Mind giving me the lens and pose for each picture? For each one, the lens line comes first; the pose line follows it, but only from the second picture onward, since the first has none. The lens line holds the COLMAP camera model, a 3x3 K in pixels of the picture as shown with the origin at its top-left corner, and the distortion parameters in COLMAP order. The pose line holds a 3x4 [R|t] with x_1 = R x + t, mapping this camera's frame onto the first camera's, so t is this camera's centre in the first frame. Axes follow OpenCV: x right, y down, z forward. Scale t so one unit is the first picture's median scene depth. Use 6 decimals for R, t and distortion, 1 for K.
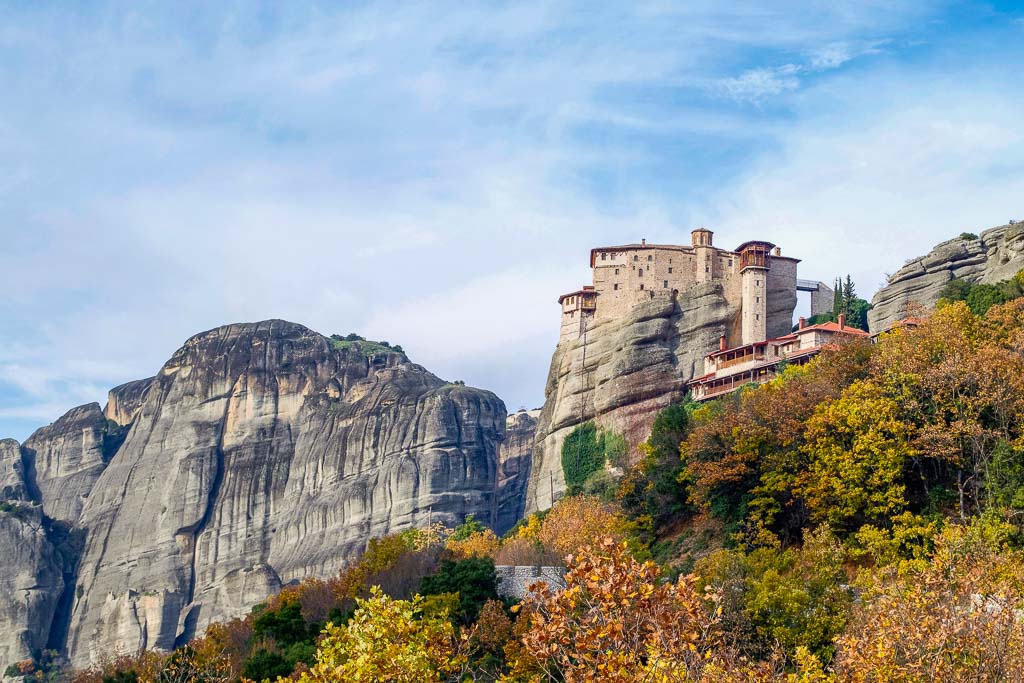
lens RADIAL K [[1979.3, 0, 512.6], [0, 1979.3, 342.3], [0, 0, 1]] dist [0.034343, 0.000000]
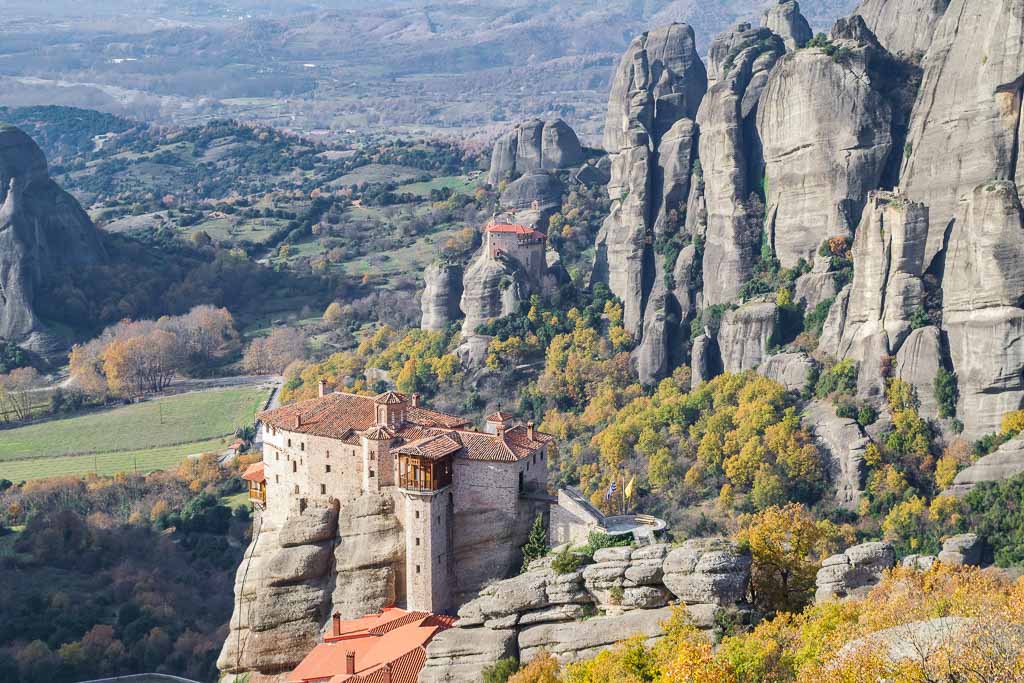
lens RADIAL K [[2069.8, 0, 511.3], [0, 2069.8, 340.5], [0, 0, 1]] dist [0.000111, 0.000000]
pose [[0.765688, 0.089392, -0.636970, 0.229999], [0.163088, 0.930953, 0.326694, -0.119218], [0.622193, -0.354028, 0.698241, 0.245463]]
